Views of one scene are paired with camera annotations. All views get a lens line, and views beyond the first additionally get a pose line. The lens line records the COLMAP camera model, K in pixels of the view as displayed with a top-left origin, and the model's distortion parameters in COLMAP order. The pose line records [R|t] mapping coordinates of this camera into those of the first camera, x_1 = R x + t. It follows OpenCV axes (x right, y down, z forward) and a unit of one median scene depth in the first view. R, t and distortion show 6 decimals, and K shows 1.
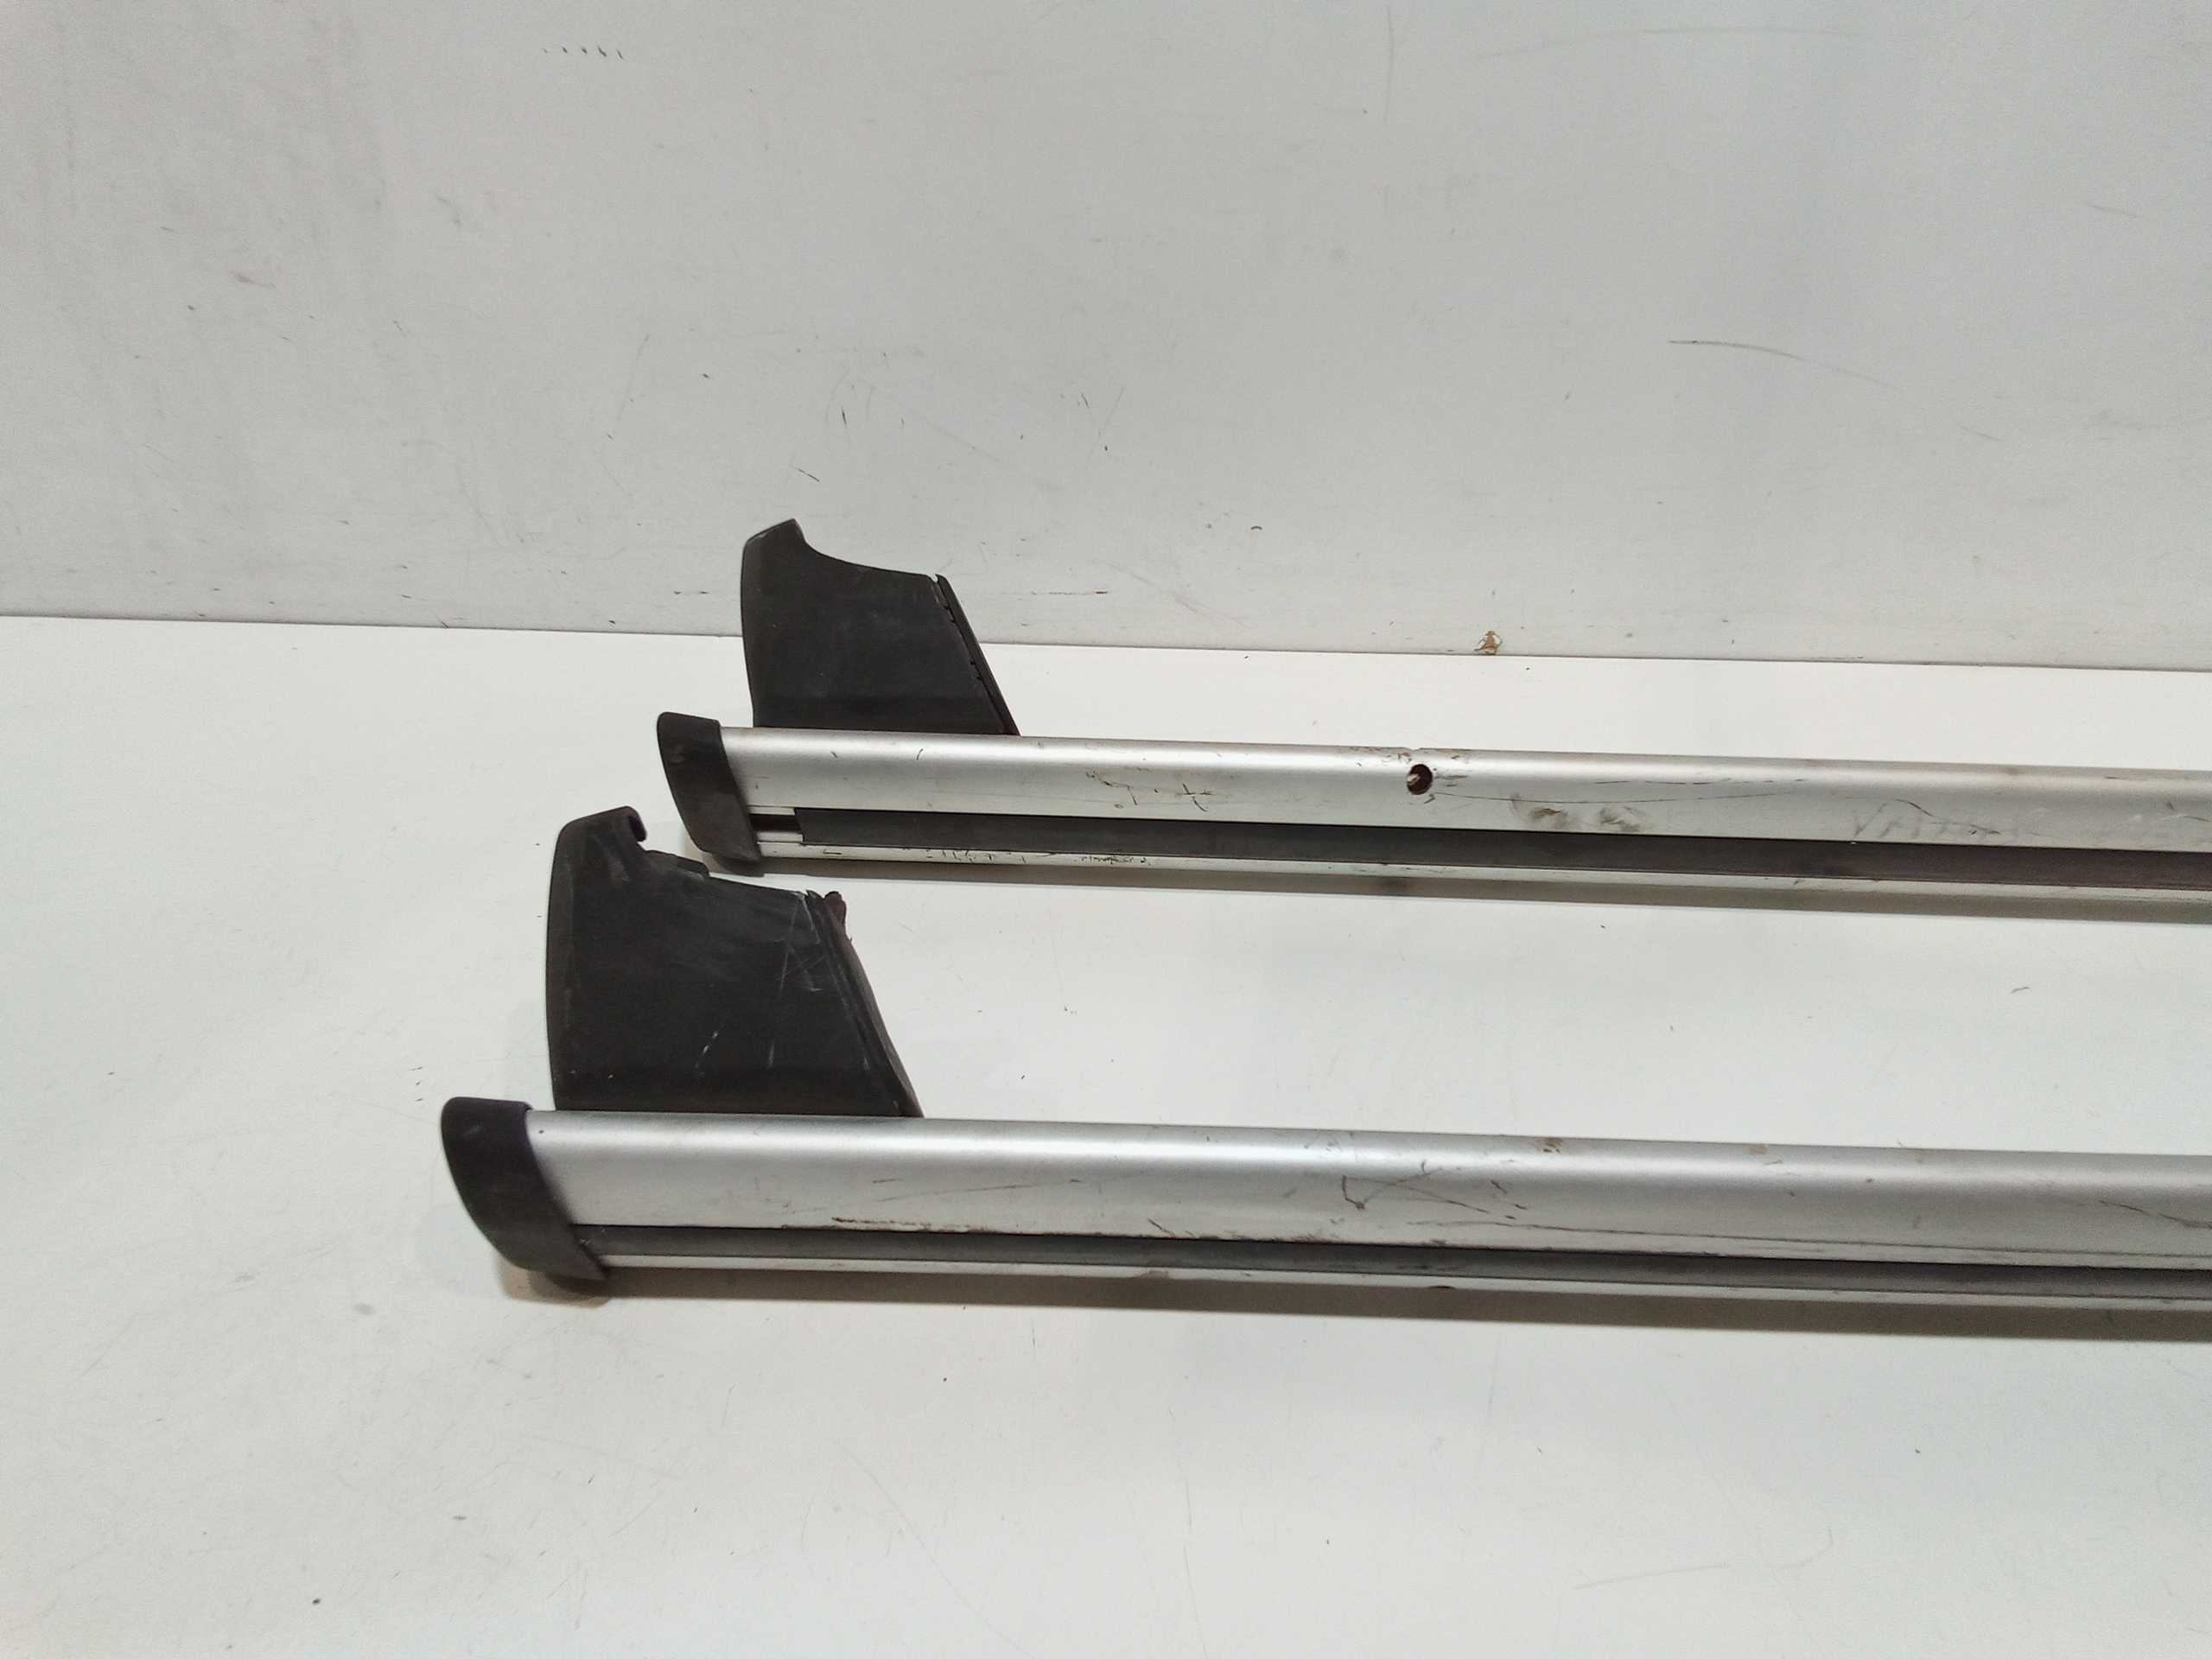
lens RADIAL K [[1694.5, 0, 1088.5], [0, 1694.5, 915.5], [0, 0, 1]] dist [0.056759, -0.092304]
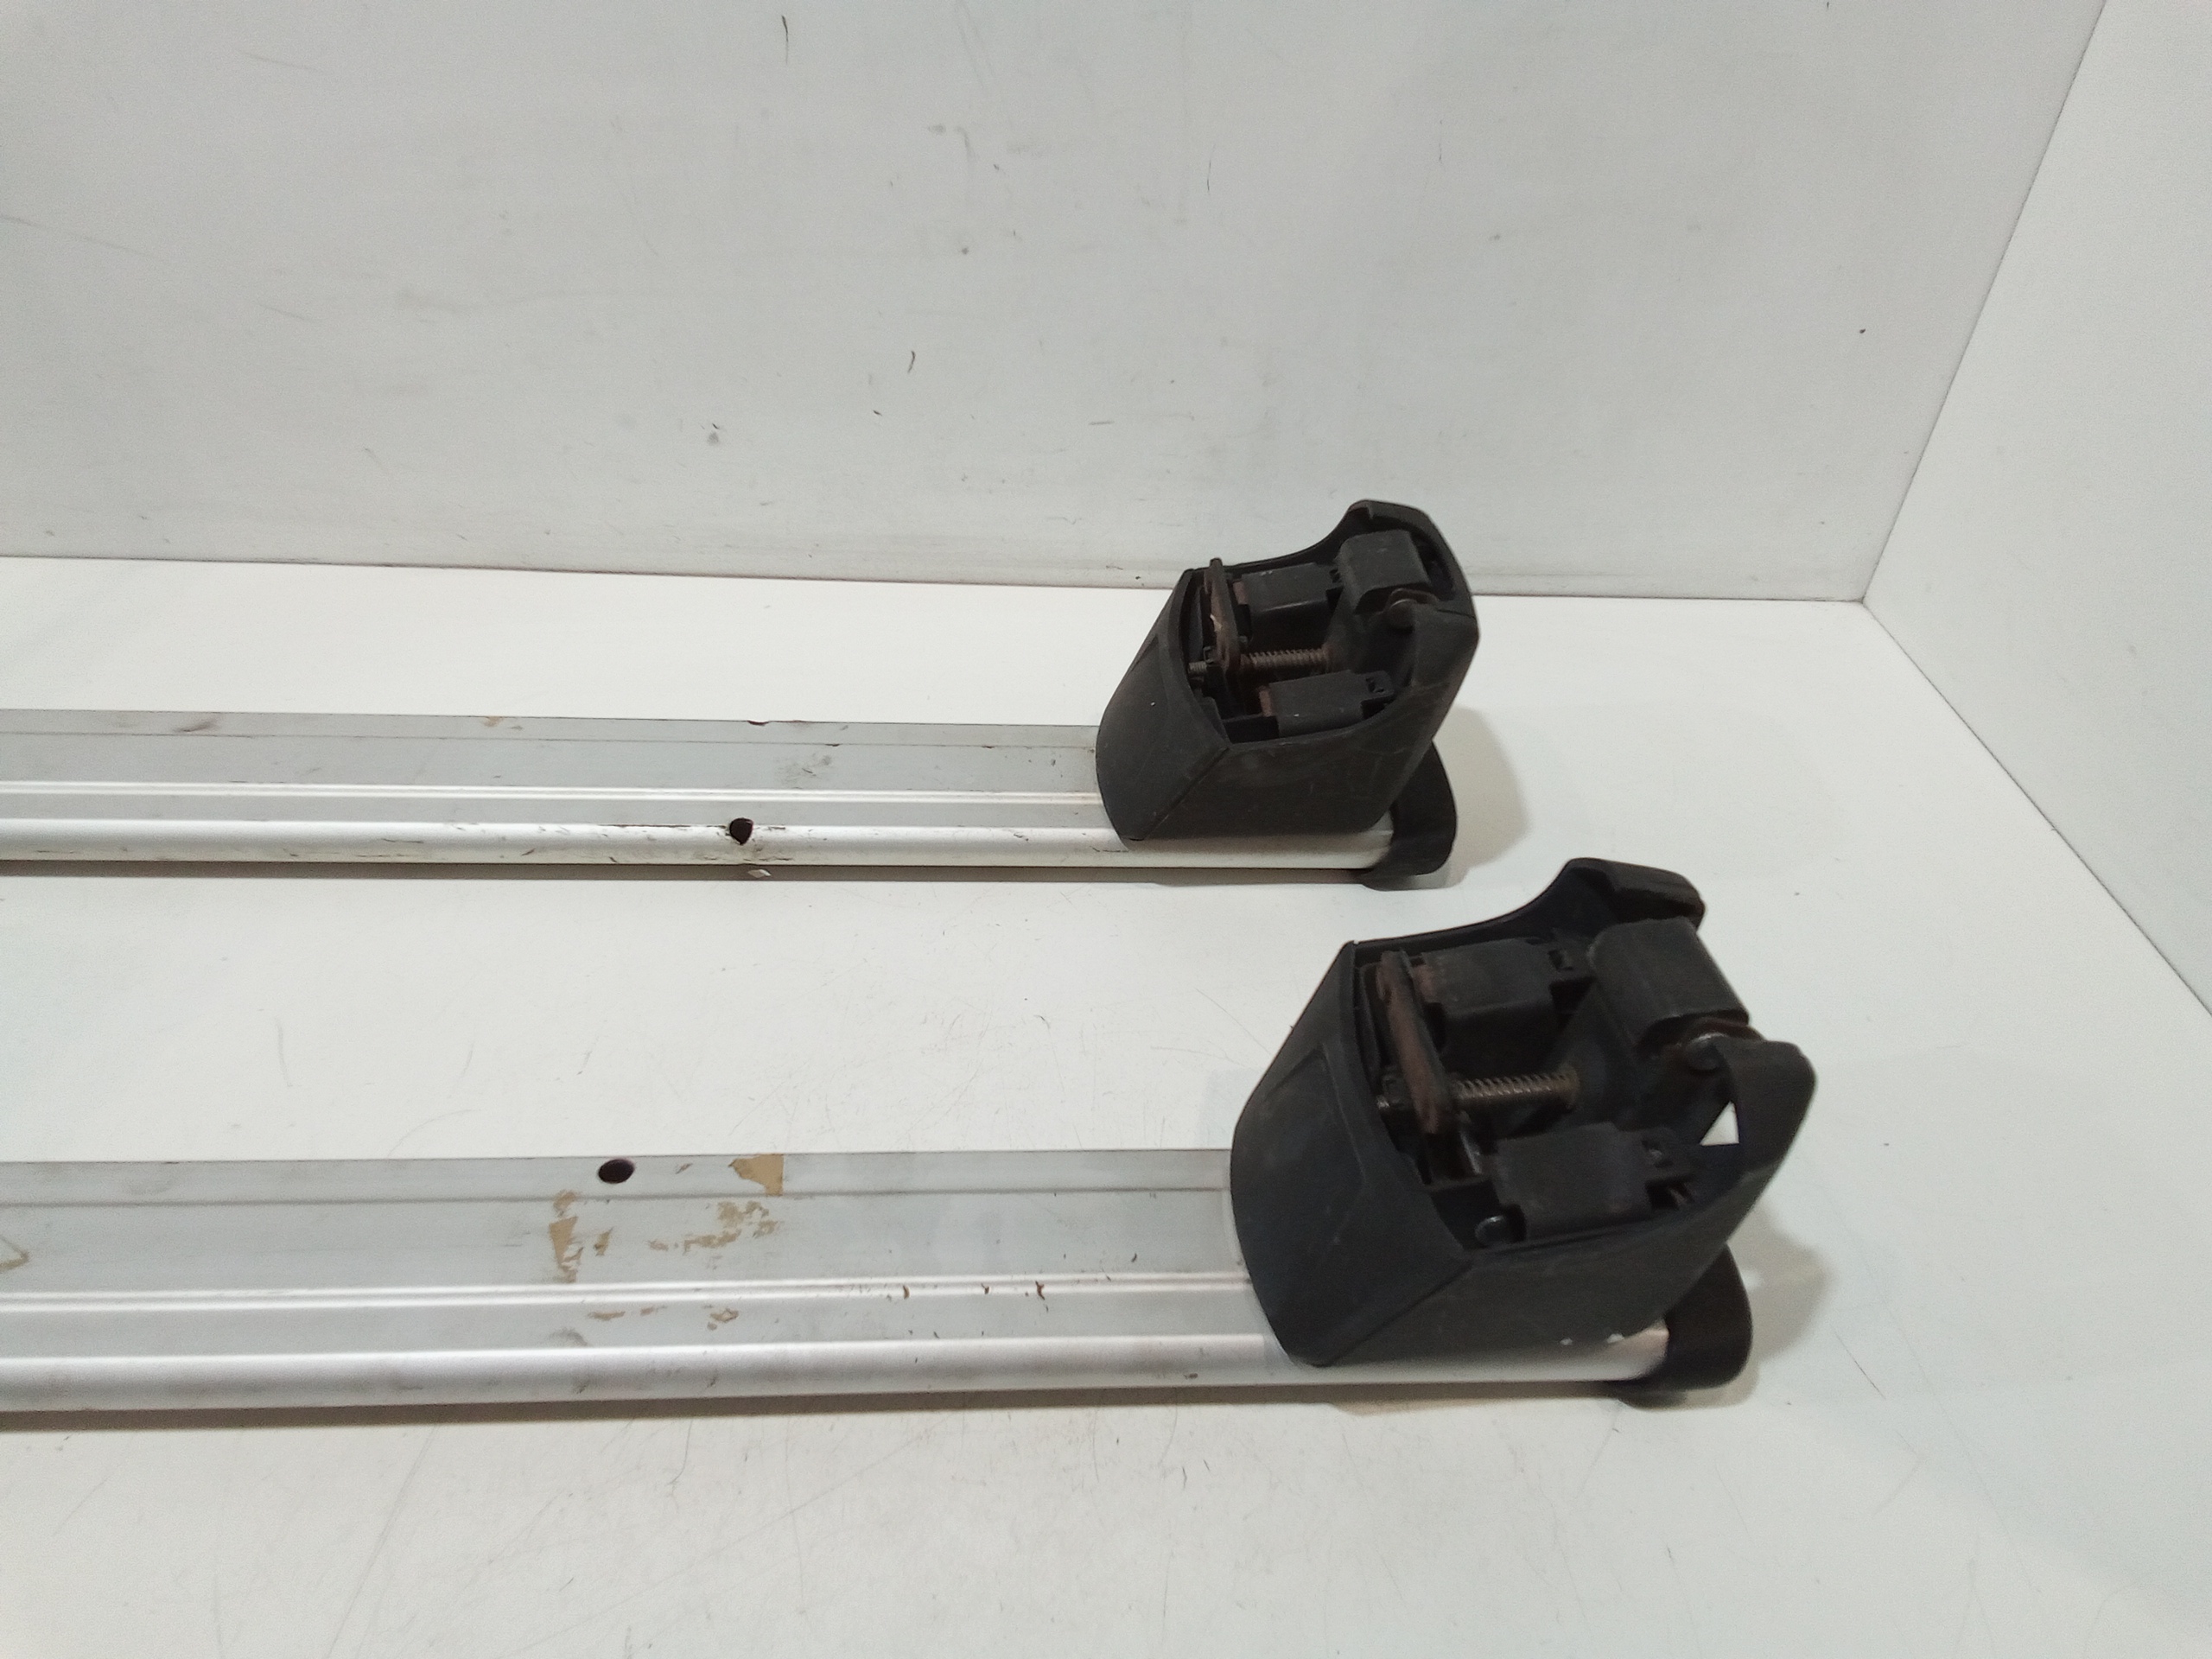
lens RADIAL K [[1694.5, 0, 1125.1], [0, 1694.5, 905.0], [0, 0, 1]] dist [0.056759, -0.092304]
pose [[0.991803, -0.019378, 0.126301, 0.769607], [0.018611, 0.999800, 0.007253, 0.039159], [-0.126416, -0.004843, 0.991965, 0.018064]]
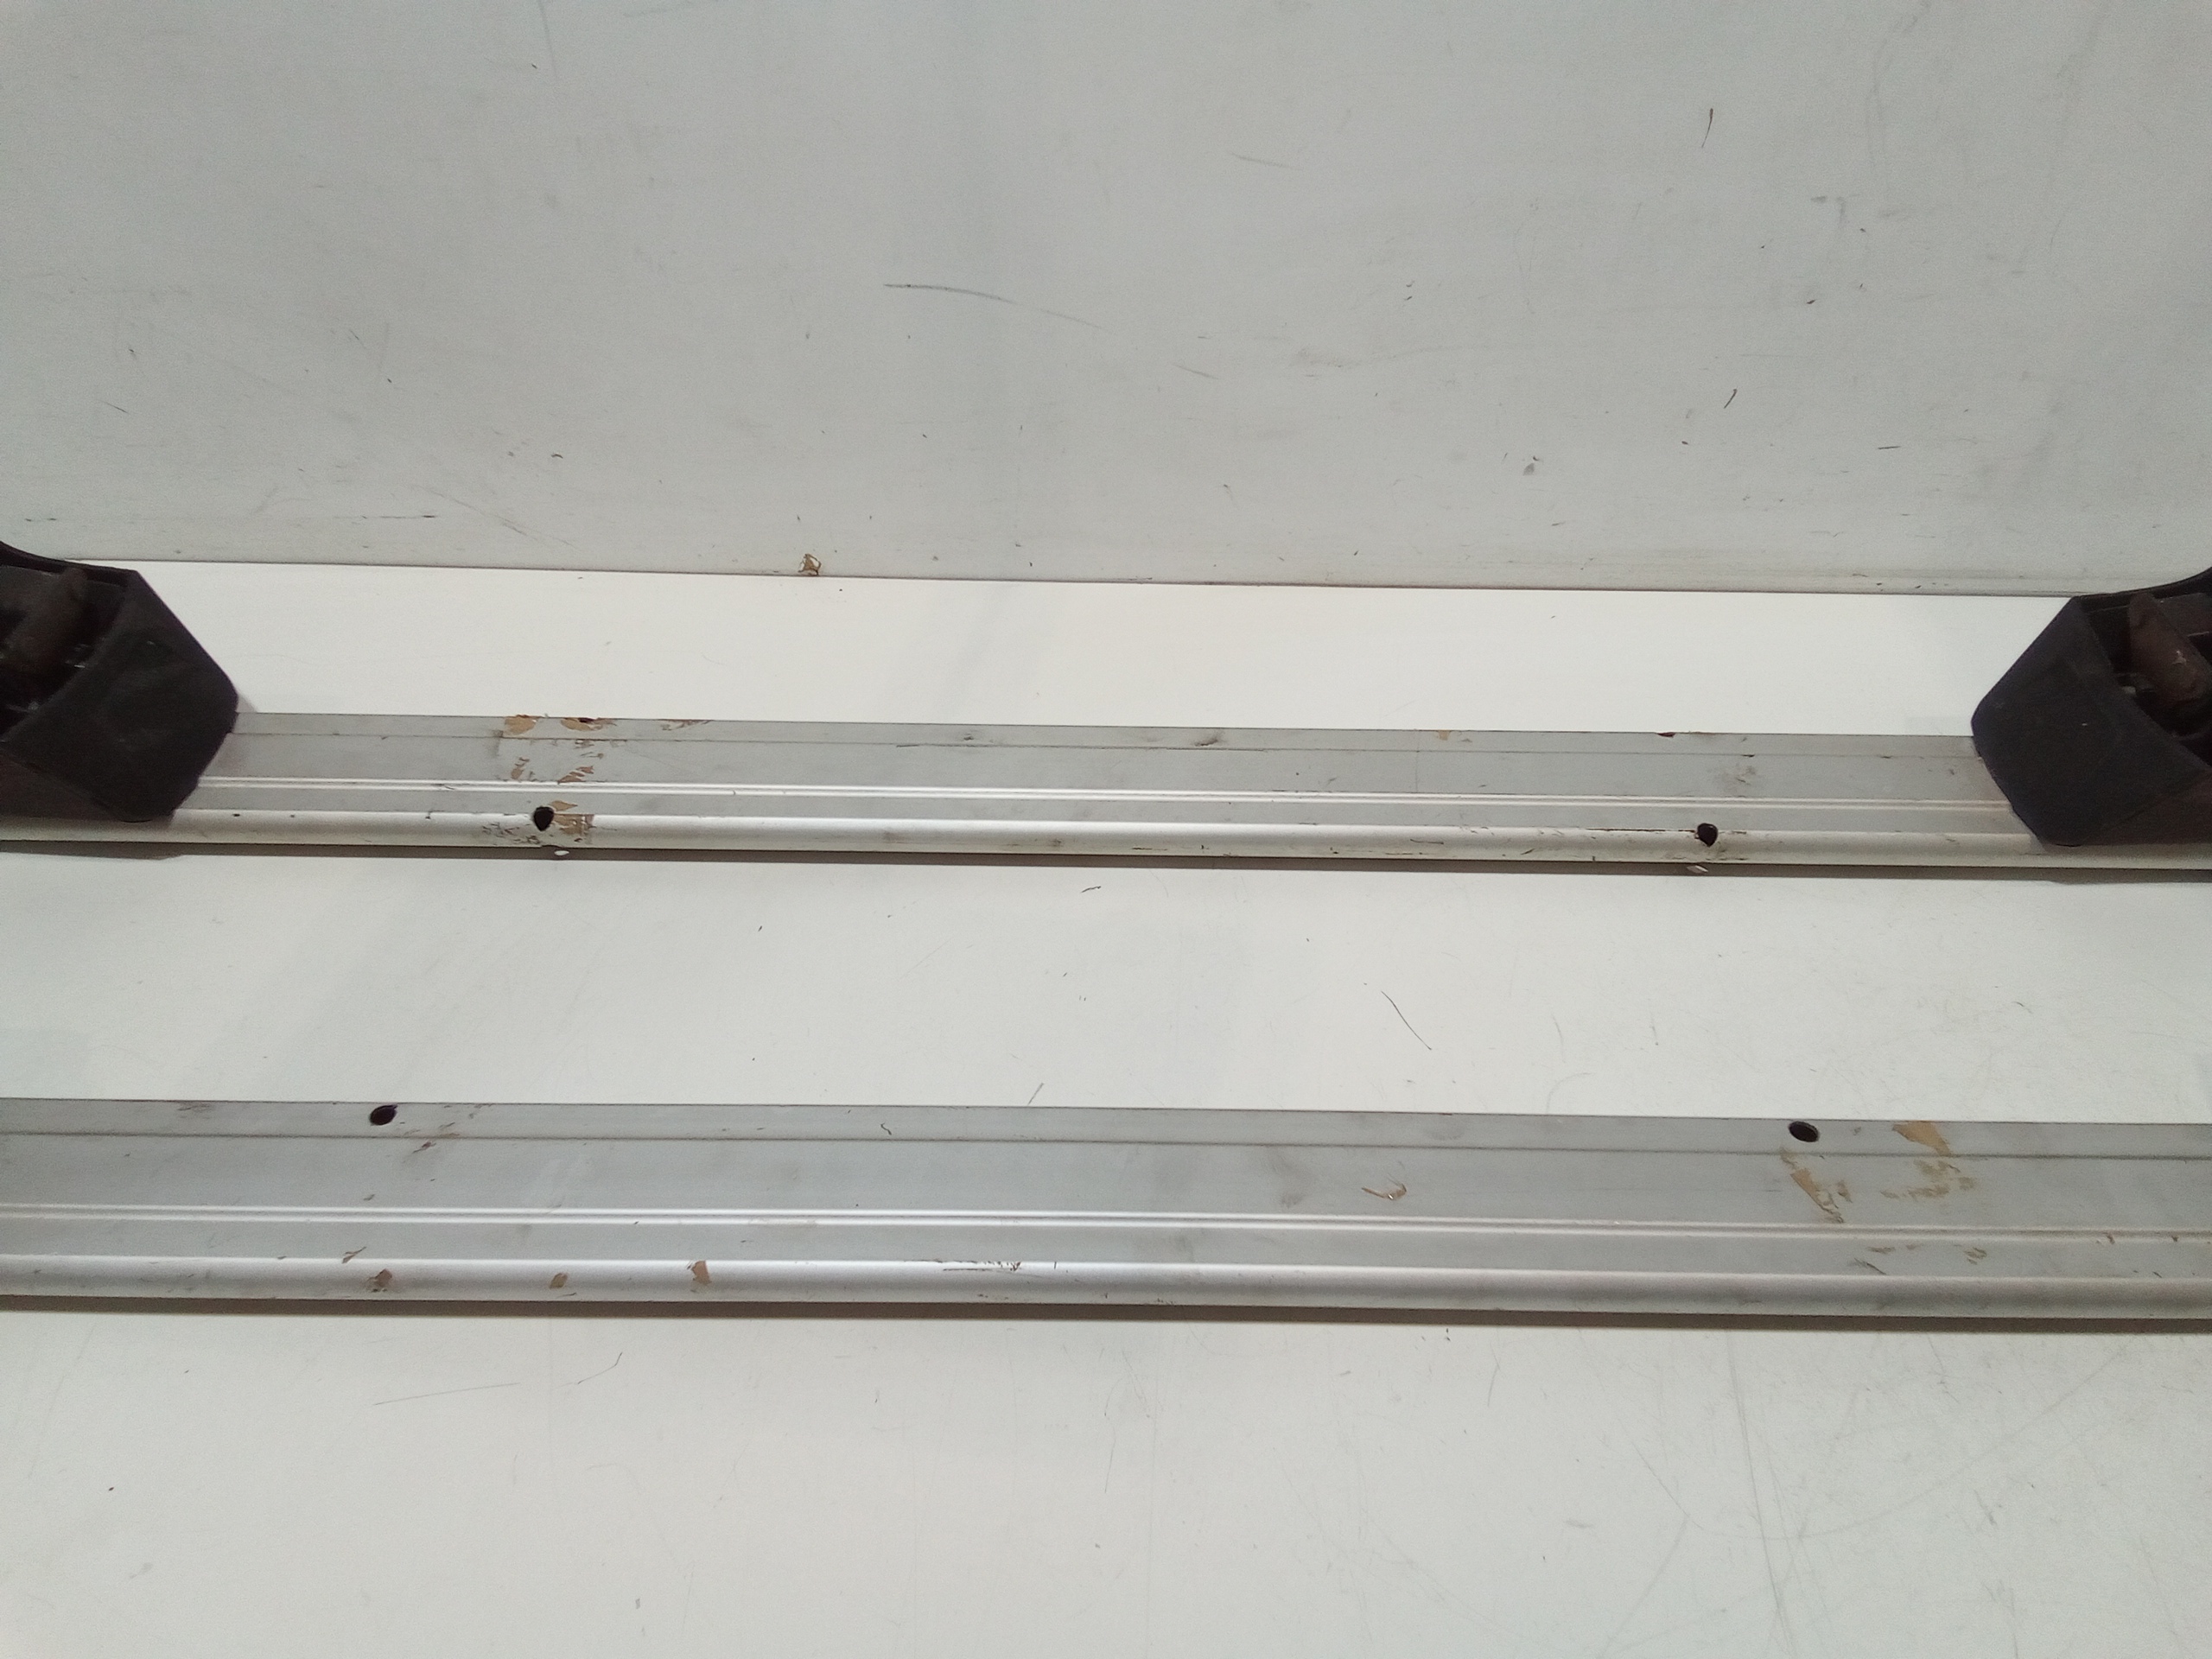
lens RADIAL K [[1694.5, 0, 1000.2], [0, 1694.5, 916.6], [0, 0, 1]] dist [0.056759, -0.092304]
pose [[0.999505, -0.011743, 0.029174, 0.323670], [0.009926, 0.998046, 0.061689, -0.005095], [-0.029841, -0.061369, 0.997669, -0.078676]]
